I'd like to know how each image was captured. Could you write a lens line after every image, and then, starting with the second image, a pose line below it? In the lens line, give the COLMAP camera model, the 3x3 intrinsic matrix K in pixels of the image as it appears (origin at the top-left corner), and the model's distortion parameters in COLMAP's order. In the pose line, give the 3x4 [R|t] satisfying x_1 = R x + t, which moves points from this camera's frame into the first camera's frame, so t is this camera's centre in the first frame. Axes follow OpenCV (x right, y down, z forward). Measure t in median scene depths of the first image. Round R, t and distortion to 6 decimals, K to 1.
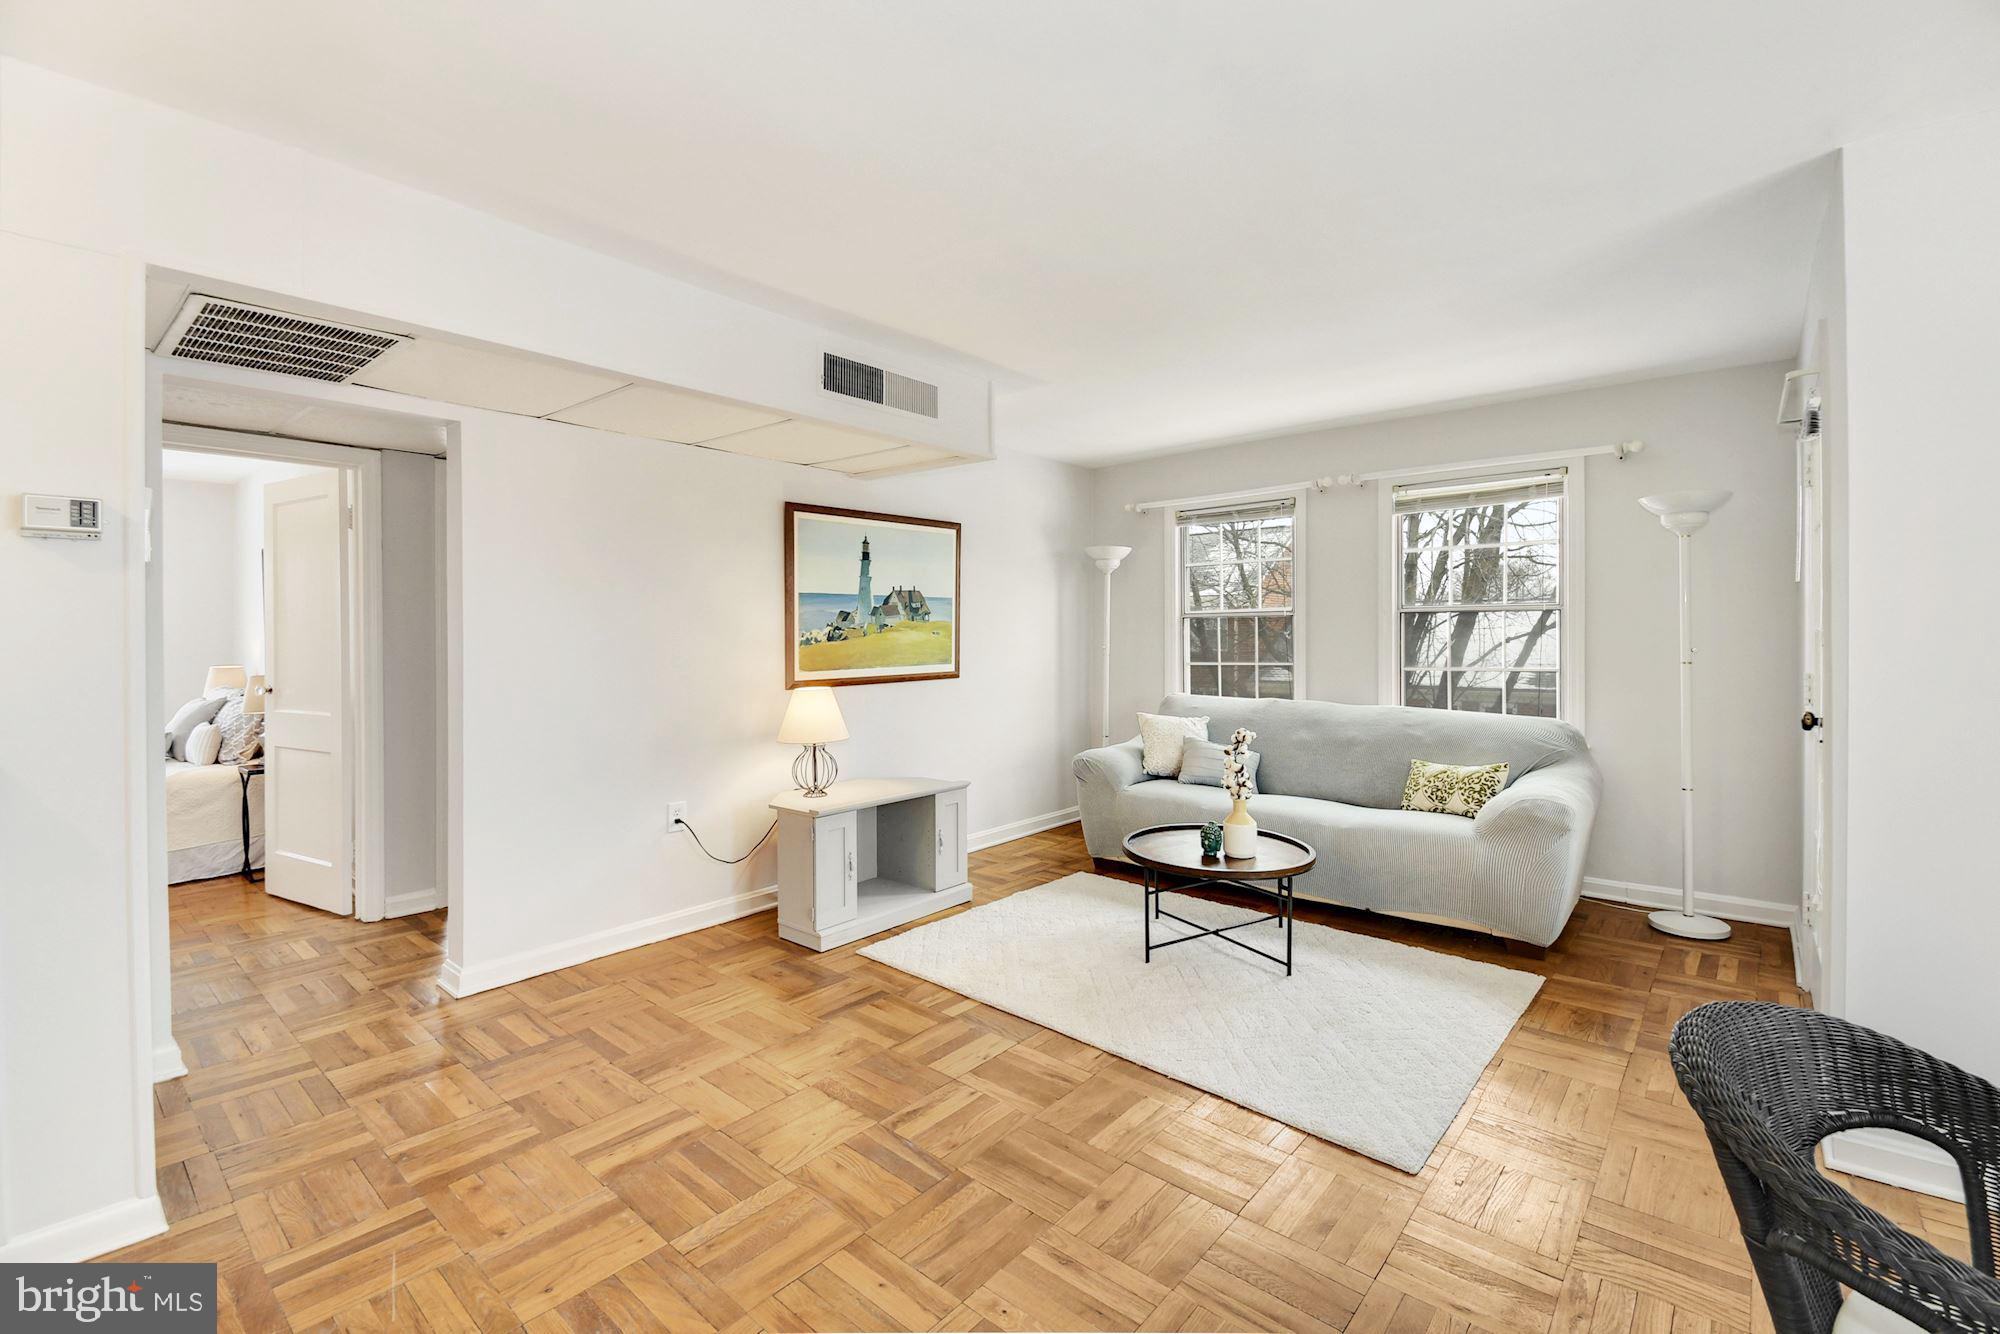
lens RADIAL K [[877.4, 0, 998.0], [0, 877.4, 639.0], [0, 0, 1]] dist [0.001328, -0.000227]
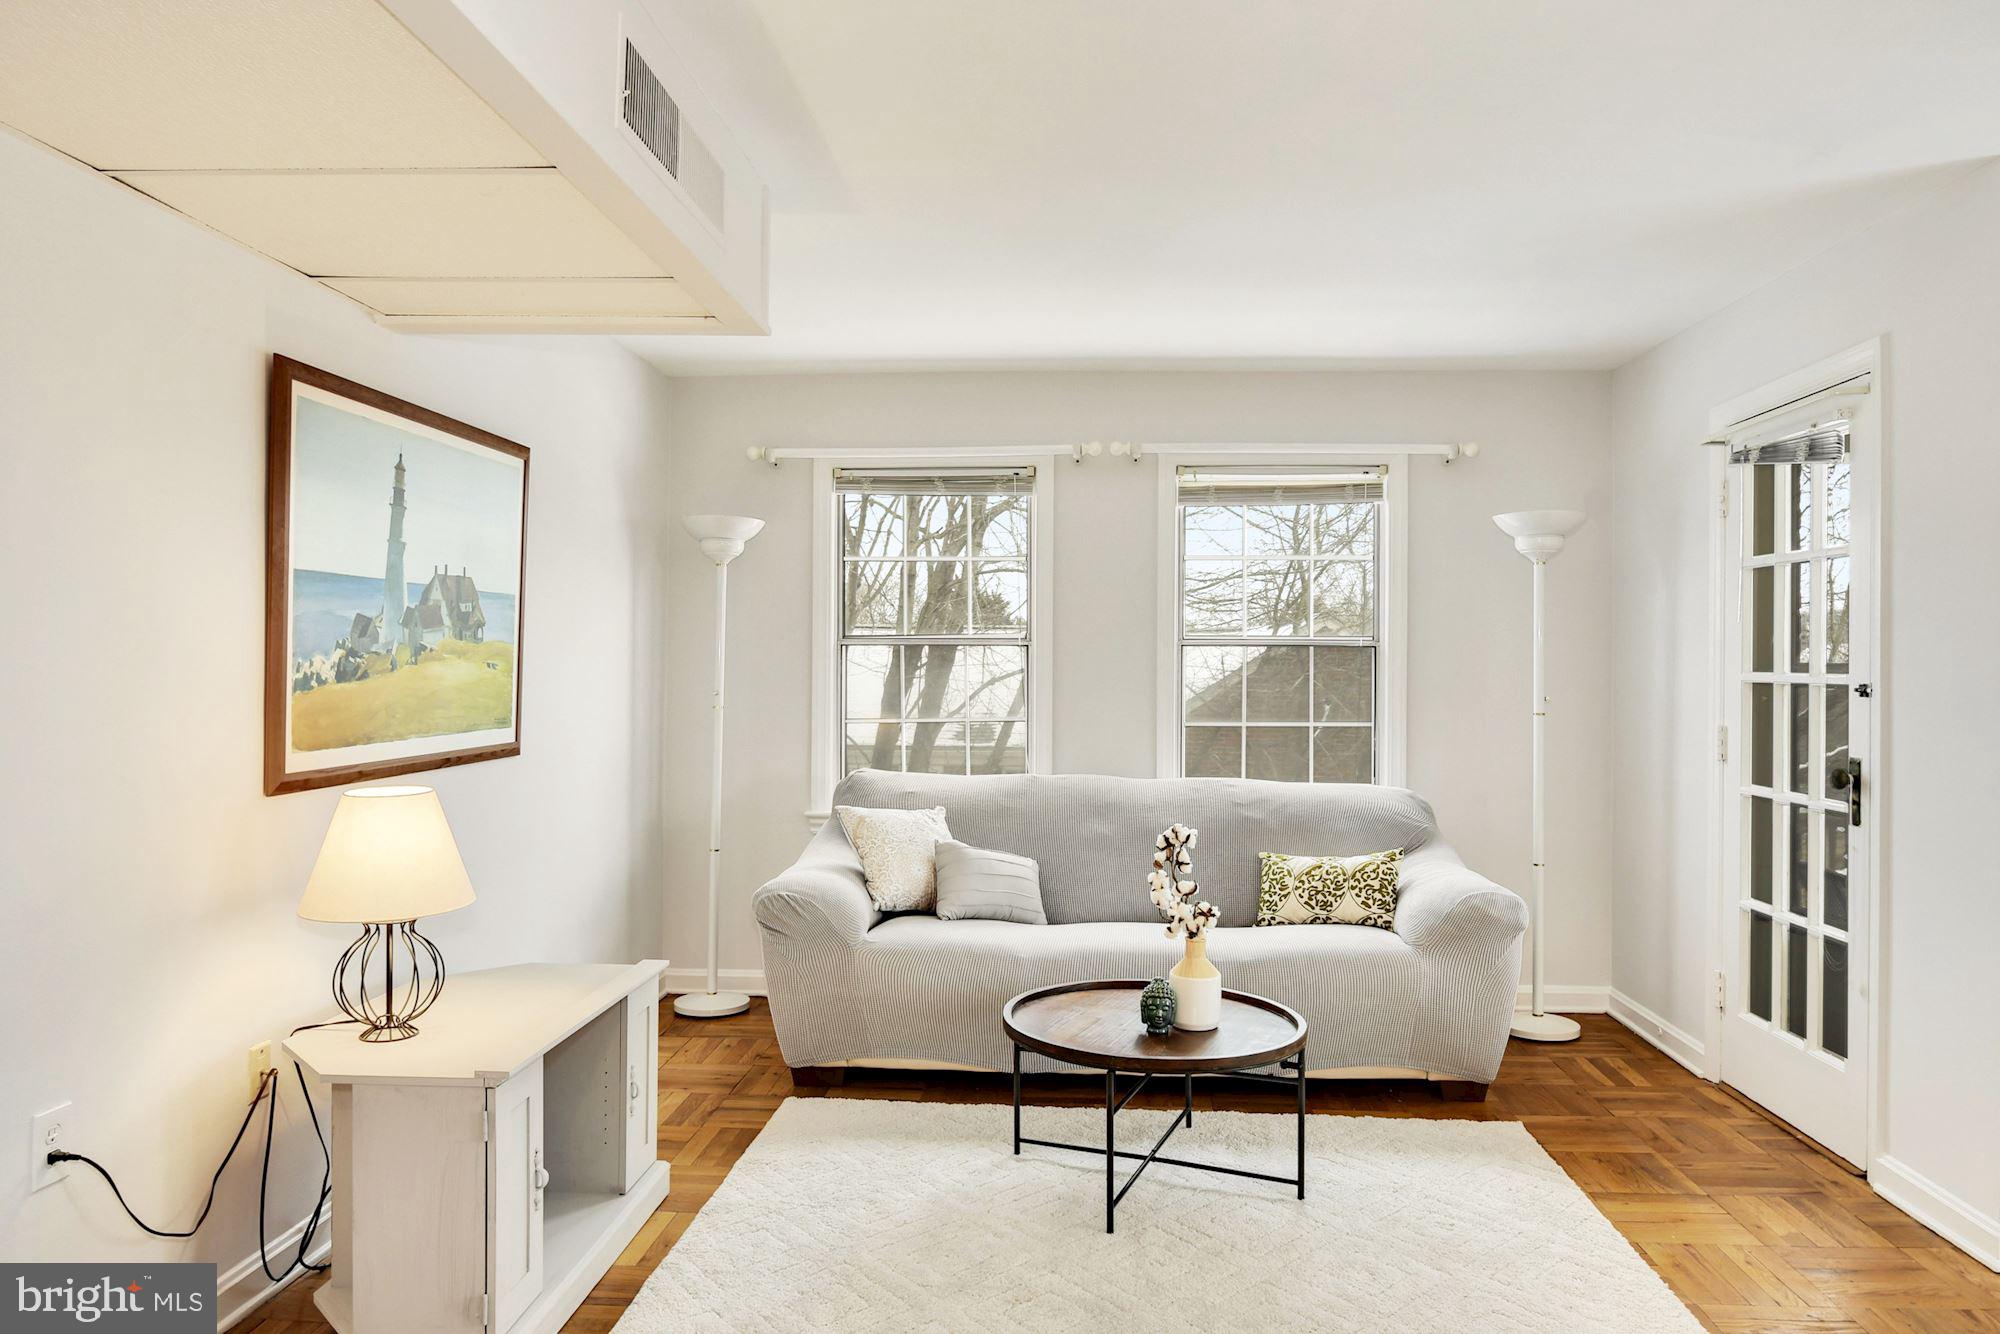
lens RADIAL K [[1335.8, 0, 1000.0], [0, 1335.8, 667.0], [0, 0, 1]] dist [-0.005086, -0.004877]
pose [[0.788055, 0.012404, 0.615480, -0.358398], [-0.009233, 0.999923, -0.008331, -0.002375], [-0.615536, 0.000882, 0.788108, 0.271579]]
